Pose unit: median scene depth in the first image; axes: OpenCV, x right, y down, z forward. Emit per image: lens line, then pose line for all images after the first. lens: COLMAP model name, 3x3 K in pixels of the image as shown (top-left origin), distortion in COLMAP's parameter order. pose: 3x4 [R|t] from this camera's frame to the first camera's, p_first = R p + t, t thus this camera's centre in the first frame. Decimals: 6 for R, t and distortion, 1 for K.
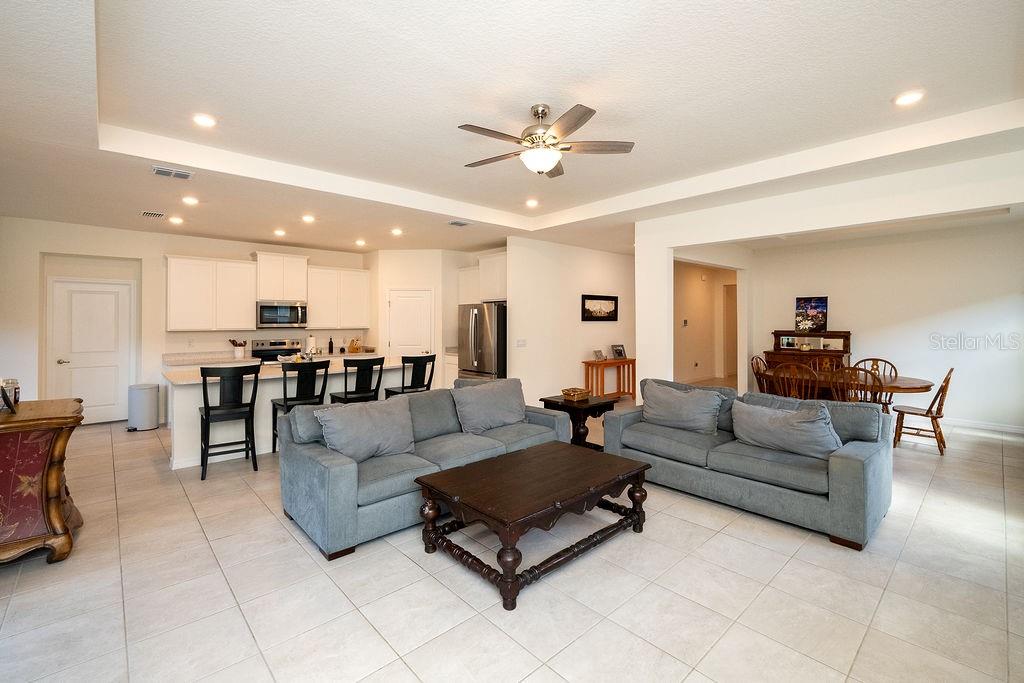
lens RADIAL K [[449.3, 0, 503.6], [0, 449.3, 316.7], [0, 0, 1]] dist [0.000438, 0.000158]
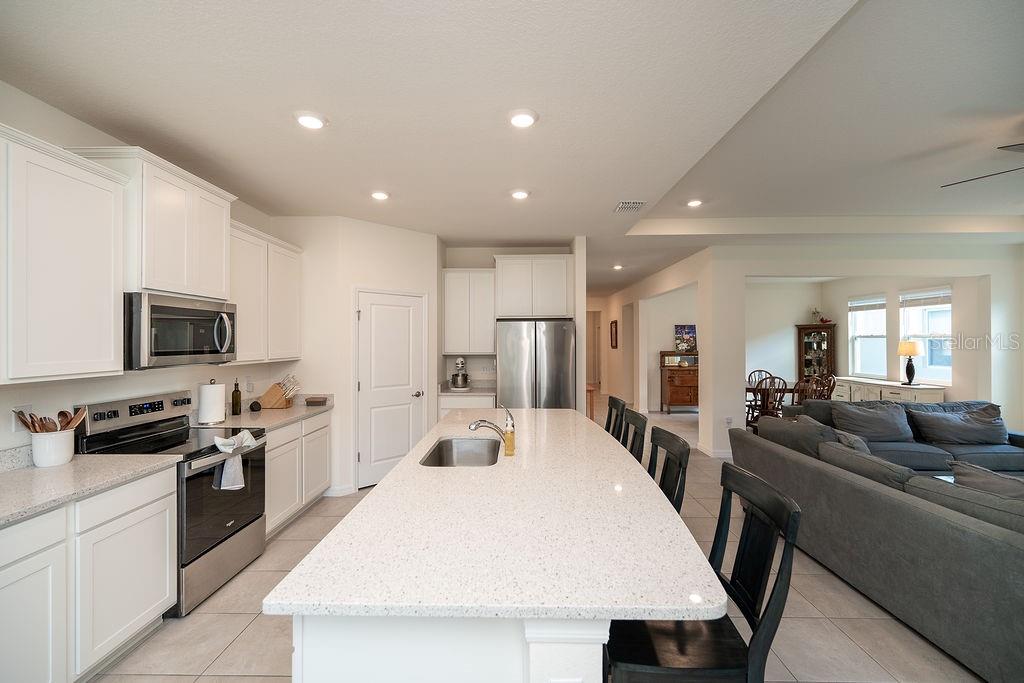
lens RADIAL K [[432.0, 0, 512.0], [0, 432.0, 341.5], [0, 0, 1]] dist [0.001452, 0.000111]
pose [[0.676692, 0.000067, 0.736266, -0.587782], [-0.005481, 0.999973, 0.004947, 0.000626], [-0.736246, -0.007383, 0.676674, 0.551214]]
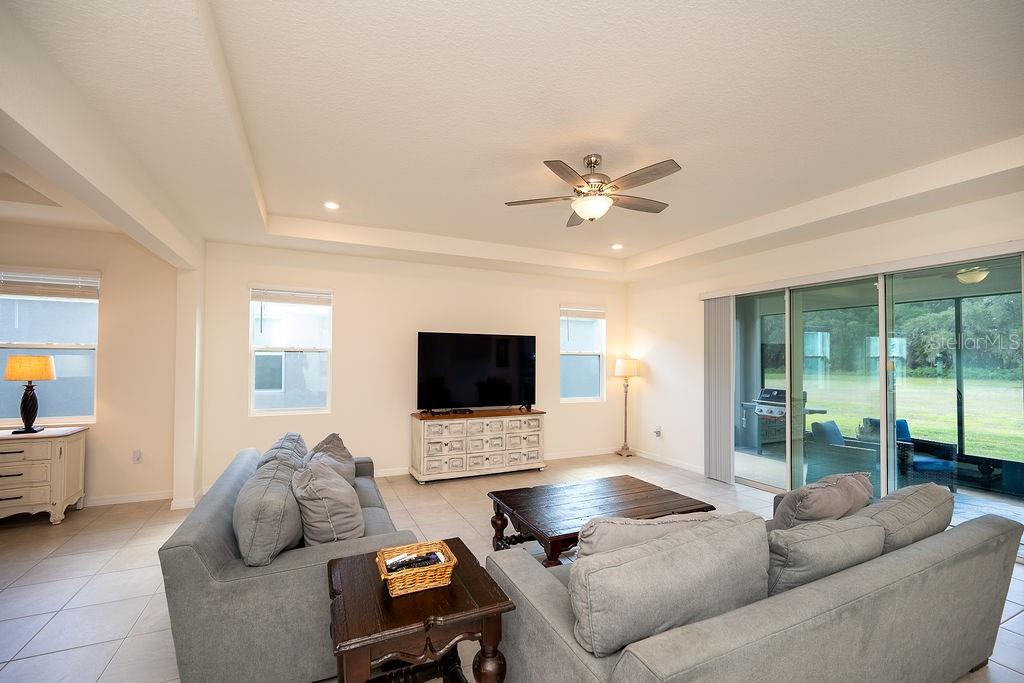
lens RADIAL K [[421.9, 0, 487.9], [0, 421.9, 350.5], [0, 0, 1]] dist [-0.000886, -0.000034]
pose [[-0.948579, 0.001116, 0.316540, -0.000374], [-0.007810, 0.999607, -0.026929, 0.004397], [-0.316445, -0.028016, -0.948197, 0.875072]]
